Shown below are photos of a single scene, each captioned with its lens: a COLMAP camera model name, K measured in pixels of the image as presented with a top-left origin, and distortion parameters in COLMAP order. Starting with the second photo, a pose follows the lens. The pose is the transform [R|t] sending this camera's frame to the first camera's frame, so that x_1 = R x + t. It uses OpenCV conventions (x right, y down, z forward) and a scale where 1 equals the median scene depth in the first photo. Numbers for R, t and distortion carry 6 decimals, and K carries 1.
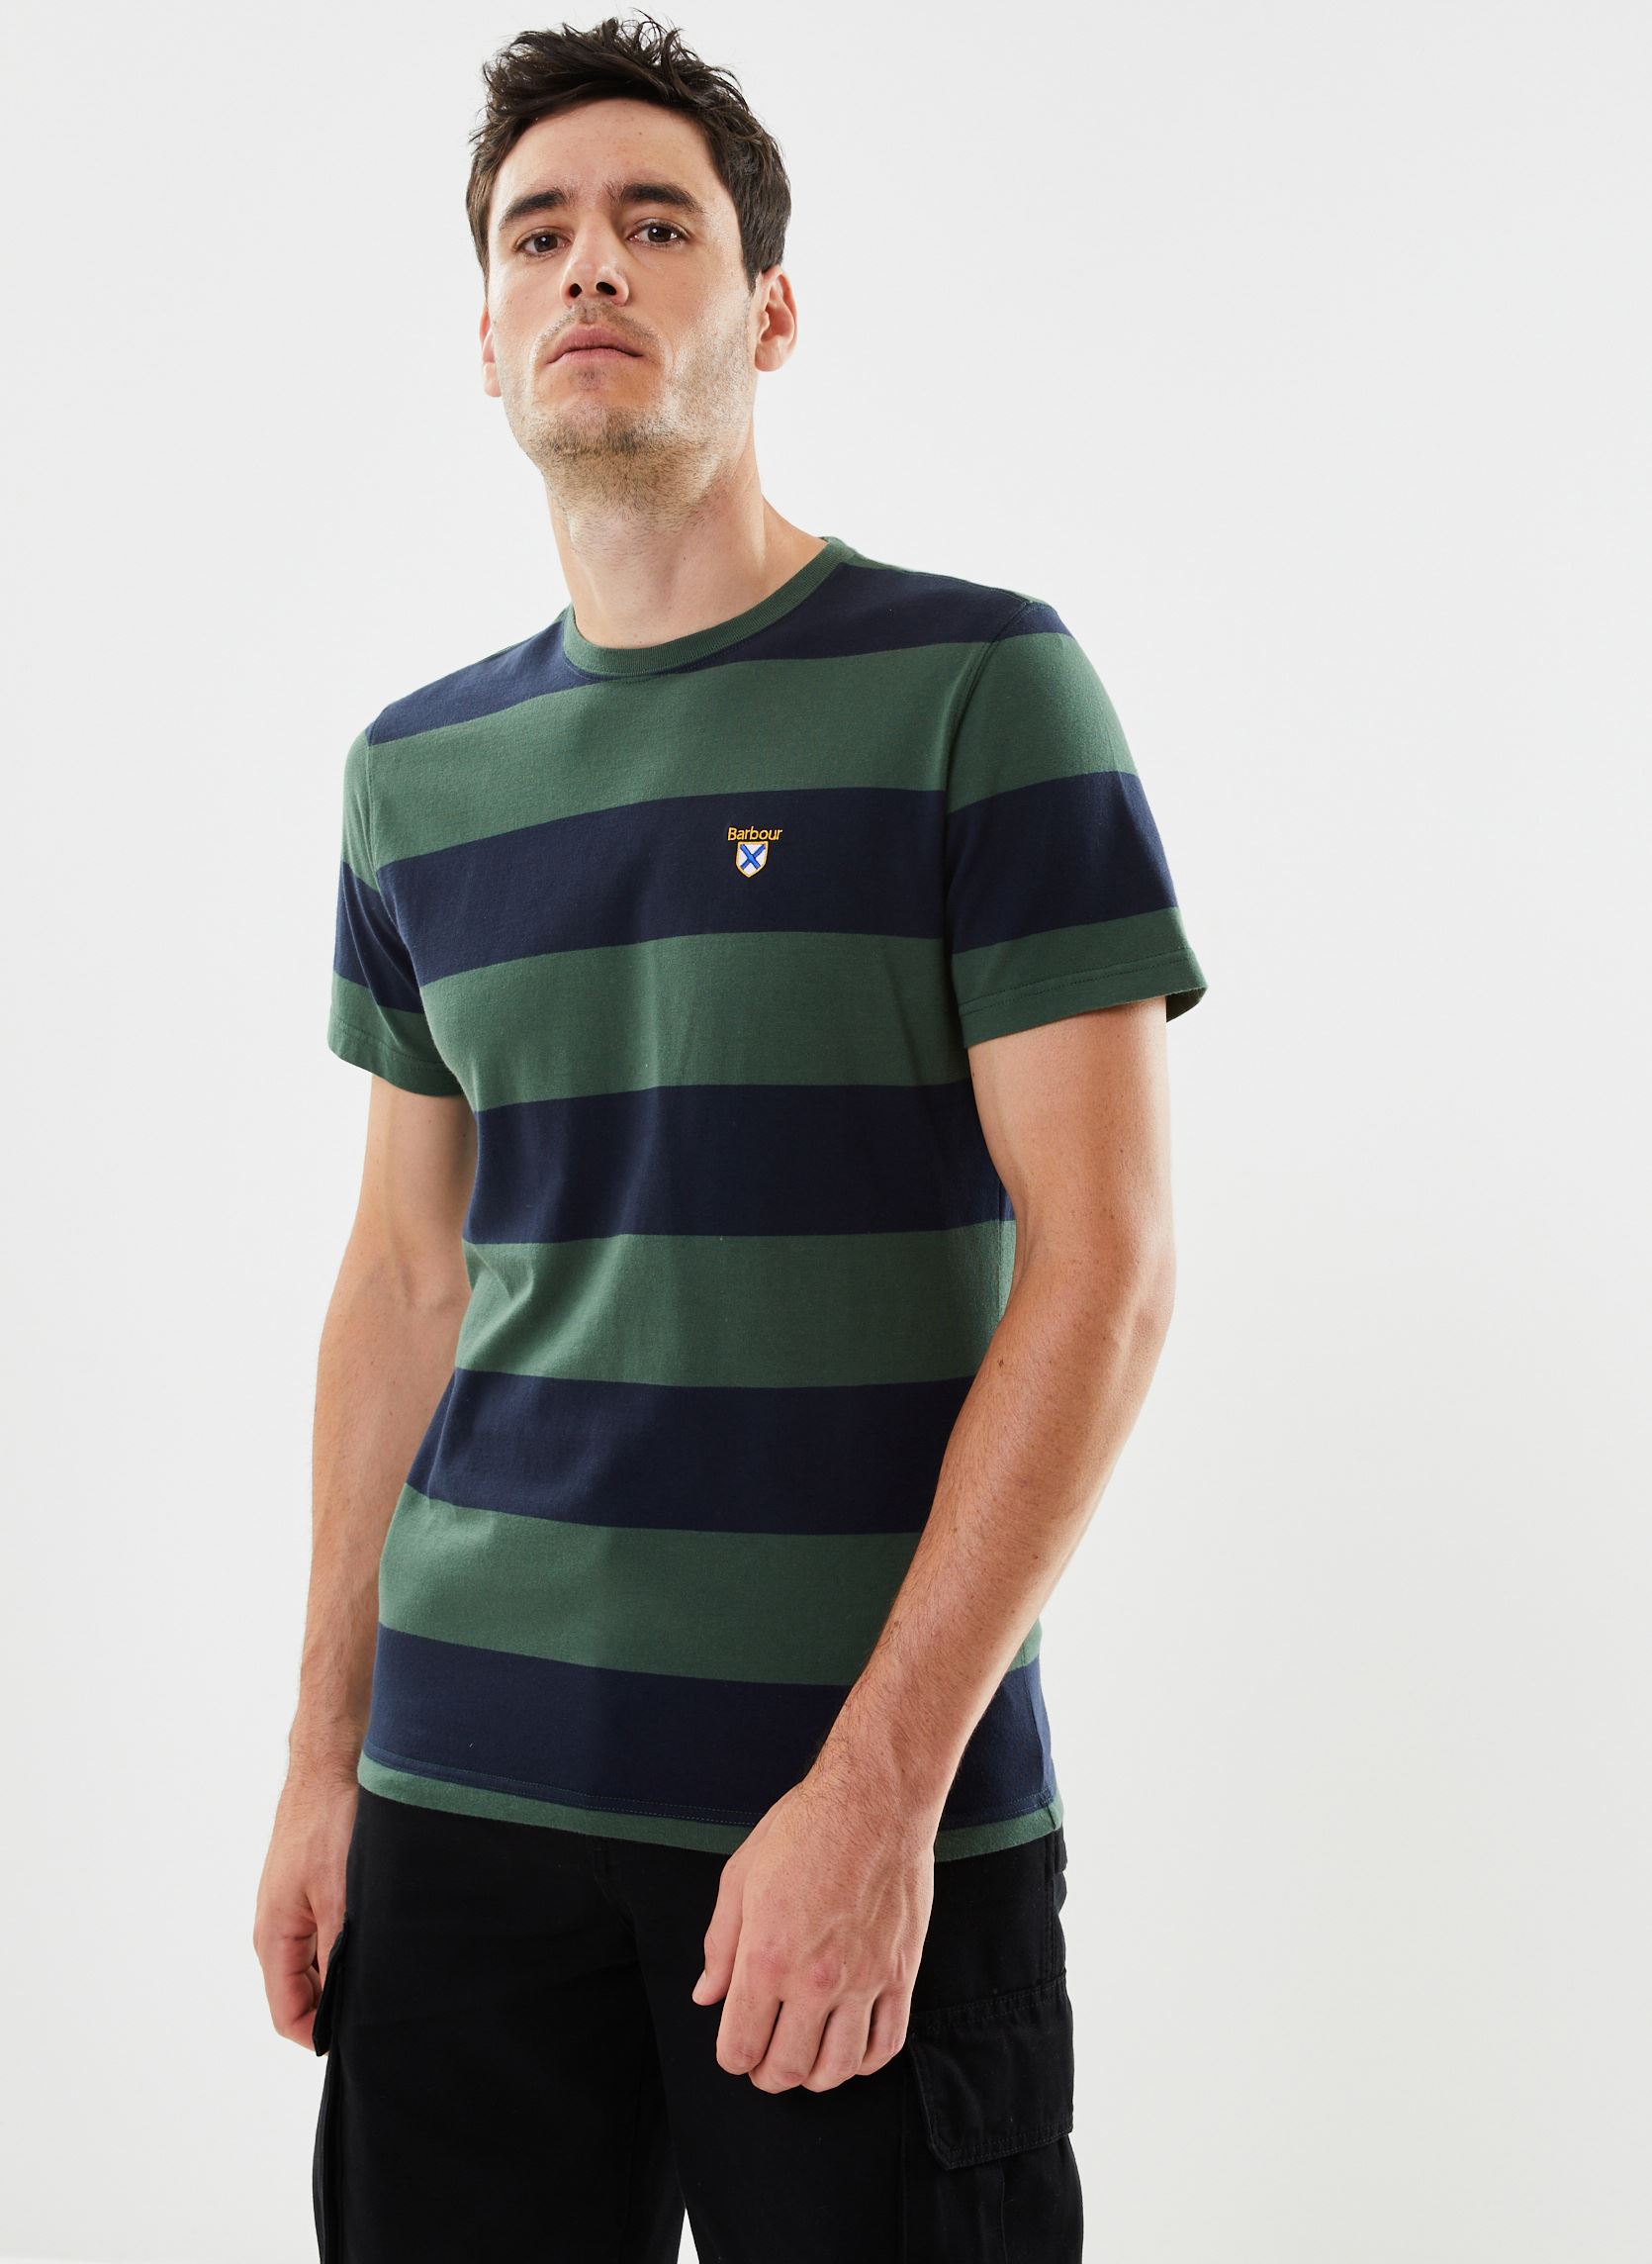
lens RADIAL K [[2274.6, 0, 826.0], [0, 2274.6, 1132.0], [0, 0, 1]] dist [0.005266, -0.007285]
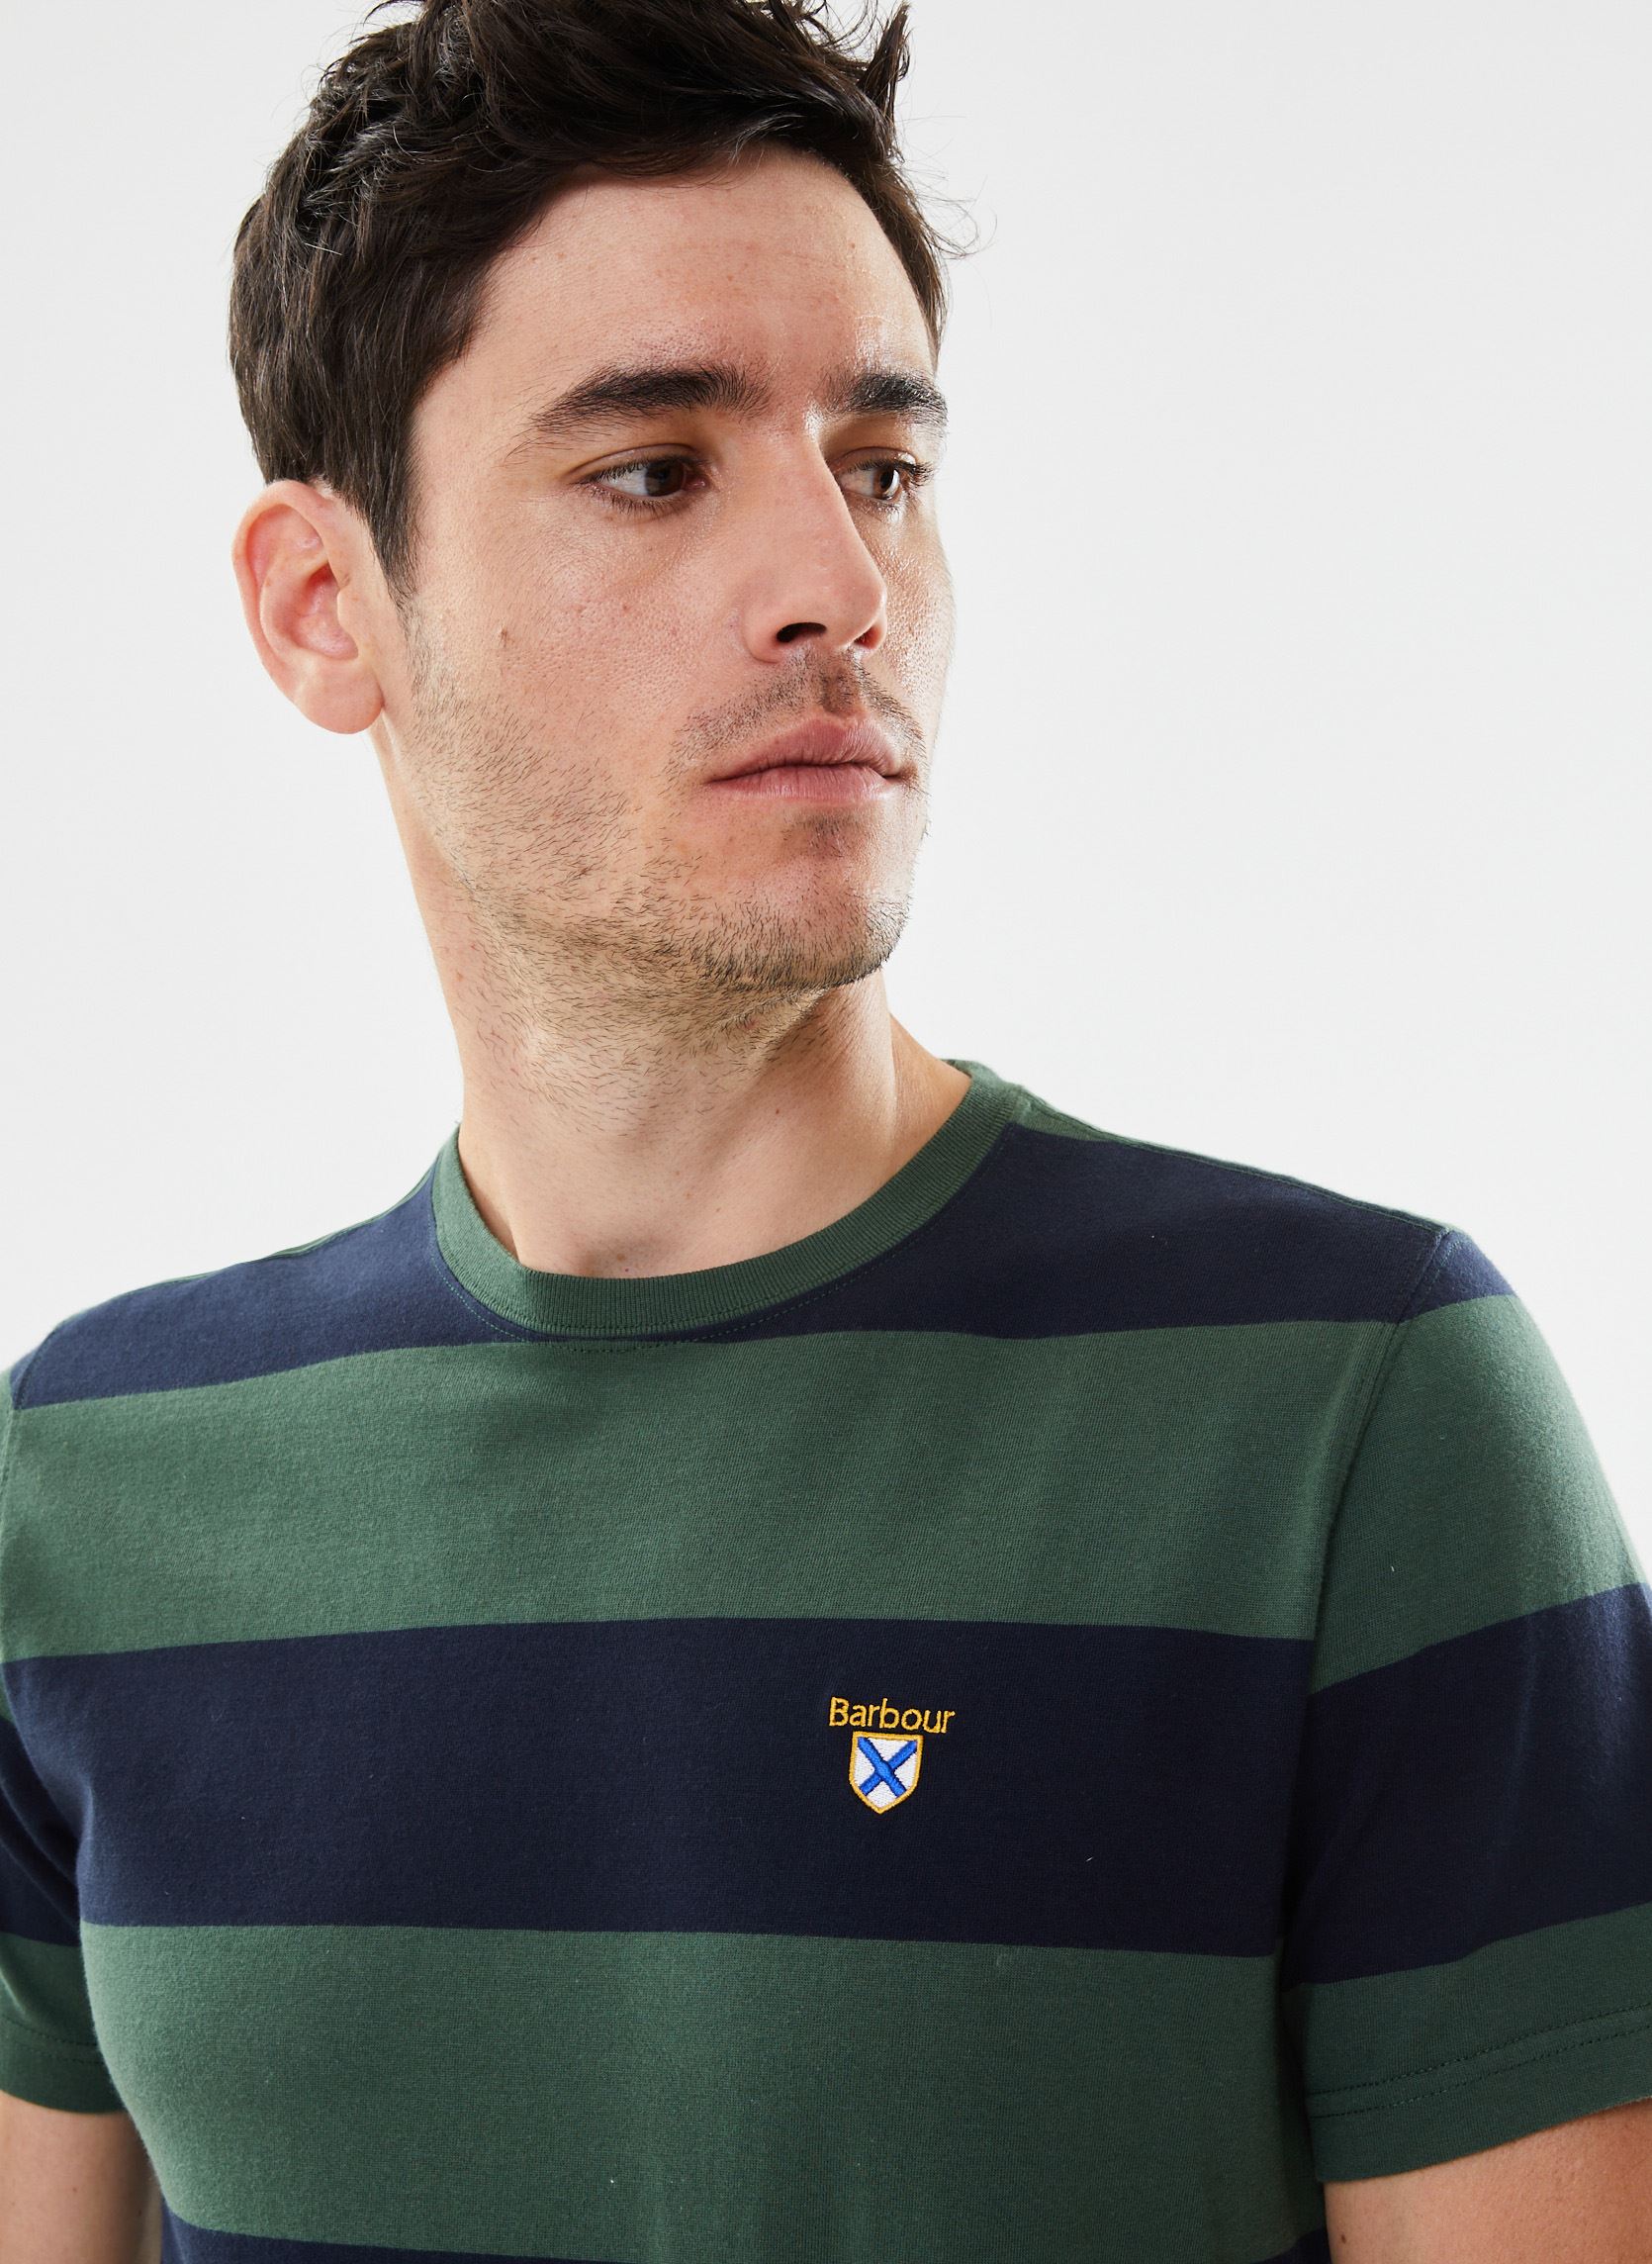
lens RADIAL K [[3478.7, 0, 826.0], [0, 3478.7, 1132.0], [0, 0, 1]] dist [-0.048959, -0.097241]
pose [[0.996774, 0.038485, 0.070428, -0.097649], [-0.023672, 0.979470, -0.200196, -0.104551], [-0.076687, 0.197883, 0.977221, 0.286007]]
